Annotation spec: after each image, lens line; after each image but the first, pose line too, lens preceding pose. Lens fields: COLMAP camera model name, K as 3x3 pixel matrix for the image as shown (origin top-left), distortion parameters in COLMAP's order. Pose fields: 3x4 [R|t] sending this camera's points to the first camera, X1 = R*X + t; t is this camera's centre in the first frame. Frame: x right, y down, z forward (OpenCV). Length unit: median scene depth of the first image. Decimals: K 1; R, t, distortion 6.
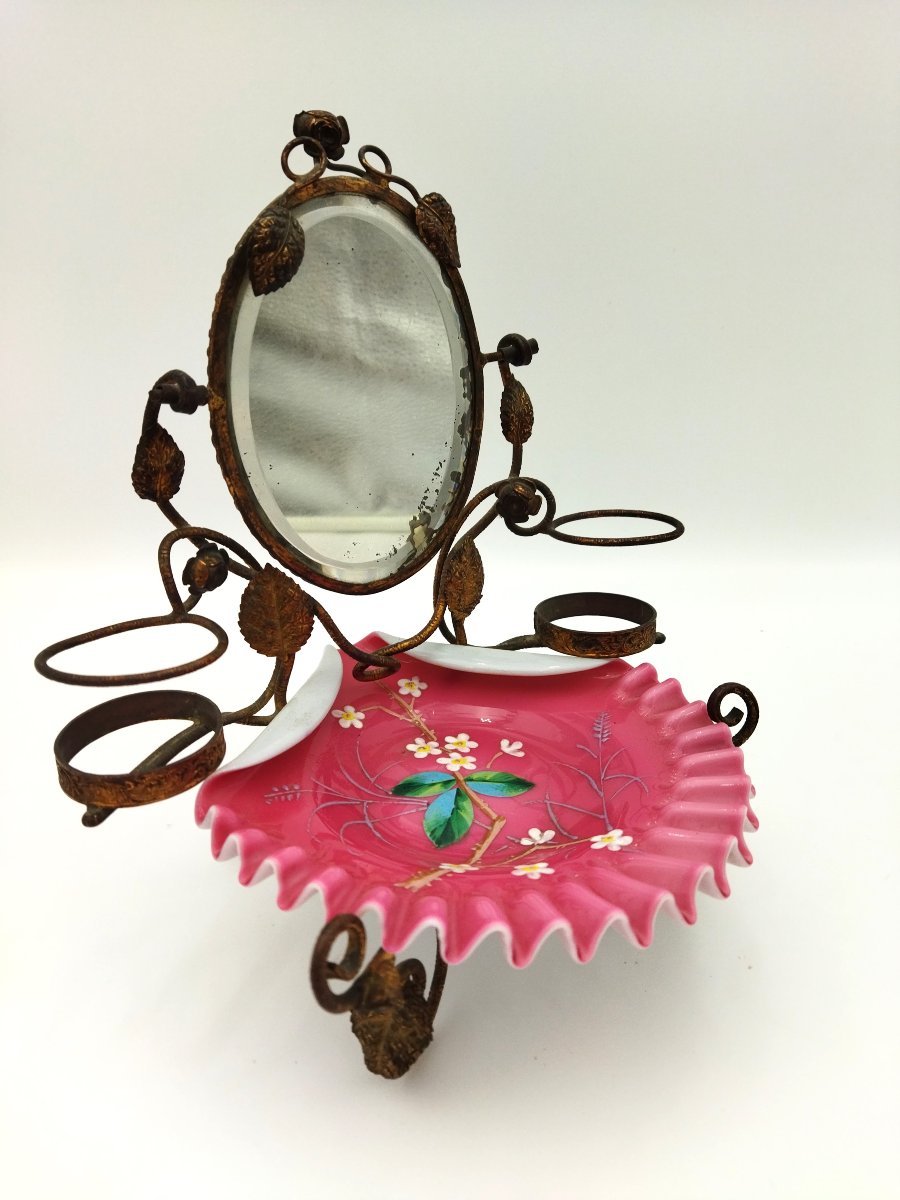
lens RADIAL K [[917.2, 0, 450.0], [0, 917.2, 600.0], [0, 0, 1]] dist [0.063880, -0.005538]
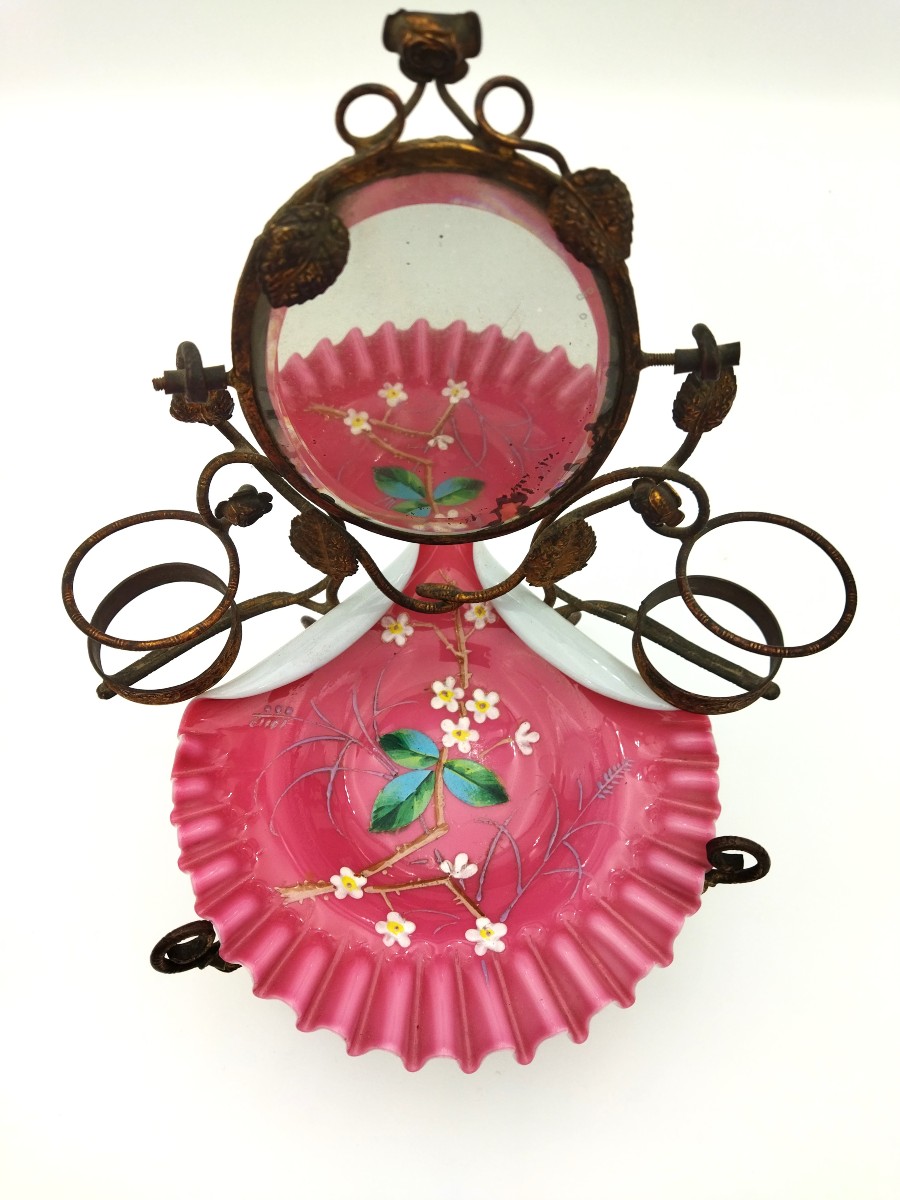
lens RADIAL K [[917.2, 0, 450.0], [0, 917.2, 600.0], [0, 0, 1]] dist [0.063880, -0.005538]
pose [[0.833143, 0.484552, -0.266612, 0.209803], [-0.222092, 0.734617, 0.641103, -0.609008], [0.506506, -0.474918, 0.719656, 0.370498]]
